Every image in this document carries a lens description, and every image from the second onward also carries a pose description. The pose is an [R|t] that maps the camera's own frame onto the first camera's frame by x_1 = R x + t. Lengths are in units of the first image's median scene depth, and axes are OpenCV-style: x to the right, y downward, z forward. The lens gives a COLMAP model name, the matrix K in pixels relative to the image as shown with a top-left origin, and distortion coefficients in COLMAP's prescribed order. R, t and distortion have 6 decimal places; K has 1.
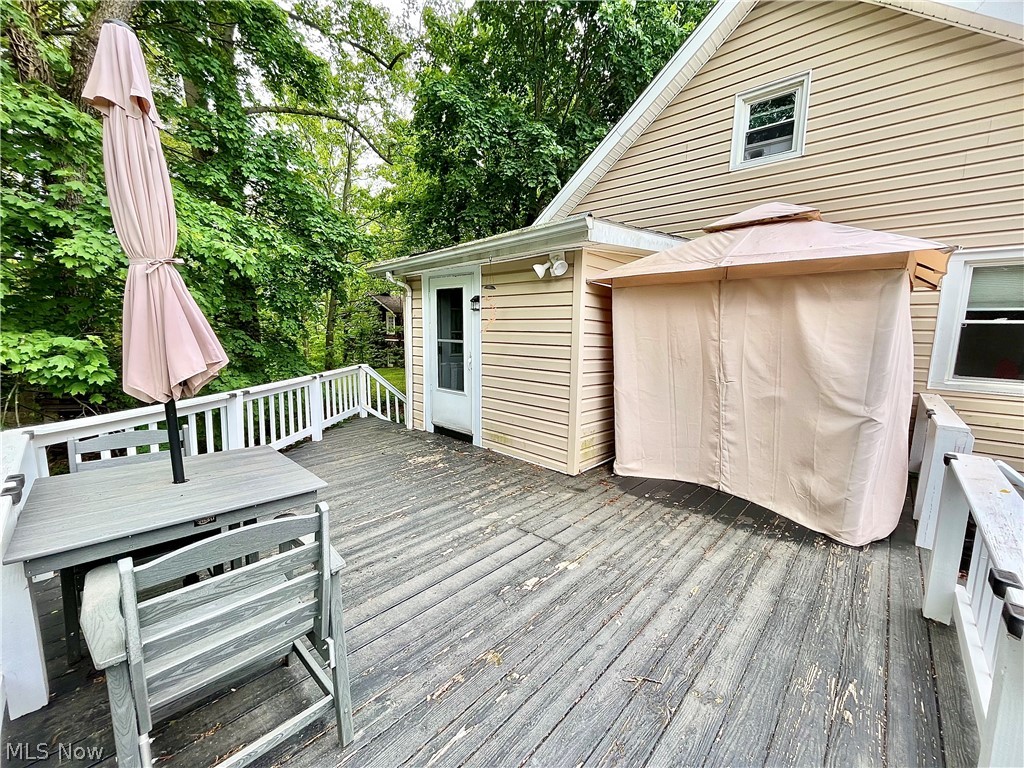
lens RADIAL K [[412.8, 0, 507.4], [0, 412.8, 383.3], [0, 0, 1]] dist [-0.010985, 0.000153]
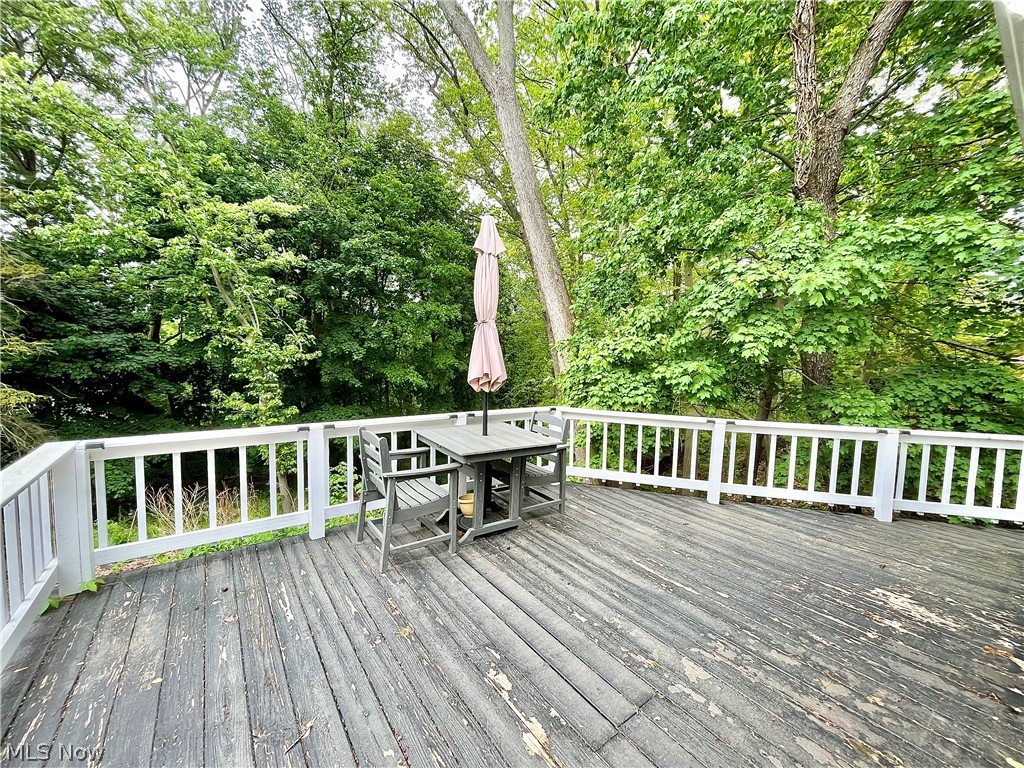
lens RADIAL K [[412.8, 0, 506.4], [0, 412.8, 381.9], [0, 0, 1]] dist [-0.010985, 0.000153]
pose [[-0.185978, 0.062463, -0.980566, 0.491559], [-0.157745, 0.983134, 0.092545, -0.085455], [0.969809, 0.171891, -0.172989, 0.667091]]
